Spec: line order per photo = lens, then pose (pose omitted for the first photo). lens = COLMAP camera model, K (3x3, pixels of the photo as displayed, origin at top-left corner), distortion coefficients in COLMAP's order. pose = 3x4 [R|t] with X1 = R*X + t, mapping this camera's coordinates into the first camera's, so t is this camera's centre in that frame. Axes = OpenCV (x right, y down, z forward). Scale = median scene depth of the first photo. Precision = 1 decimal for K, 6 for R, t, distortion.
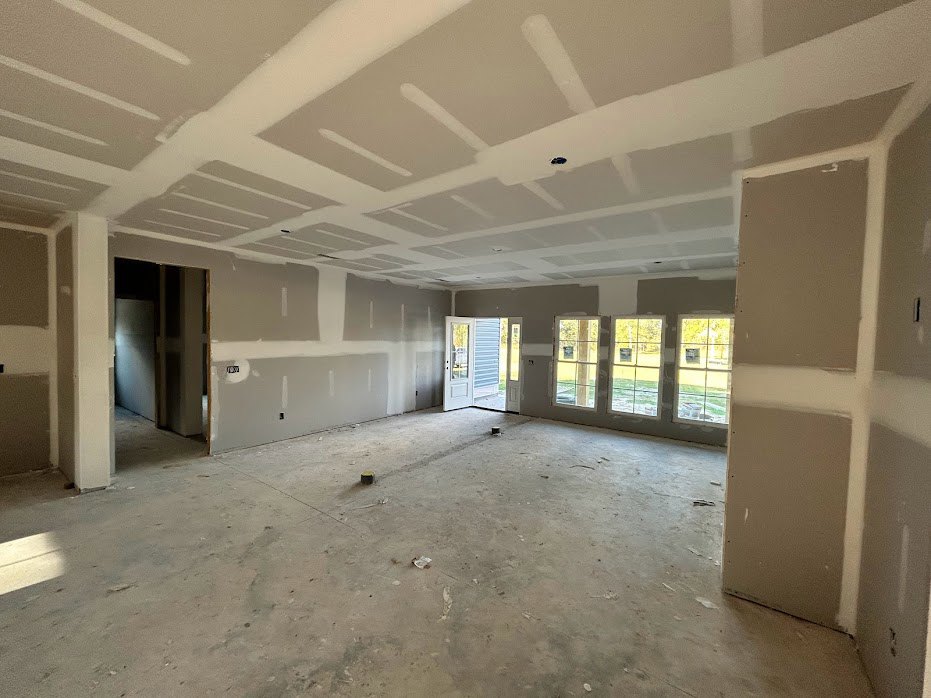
lens RADIAL K [[372.4, 0, 465.5], [0, 372.4, 349.0], [0, 0, 1]] dist [0.000941, -0.000215]
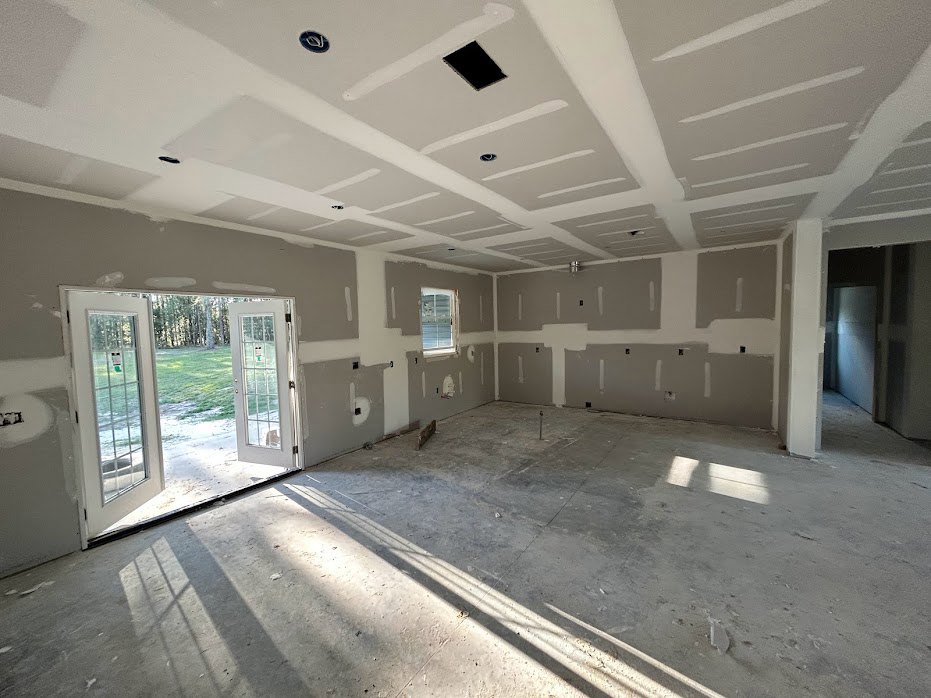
lens RADIAL K [[372.4, 0, 465.5], [0, 372.4, 349.0], [0, 0, 1]] dist [0.000941, -0.000215]
pose [[0.014348, 0.039460, -0.999118, 0.133676], [-0.011972, 0.999156, 0.039290, 0.008236], [0.999825, 0.011398, 0.014808, -0.064168]]
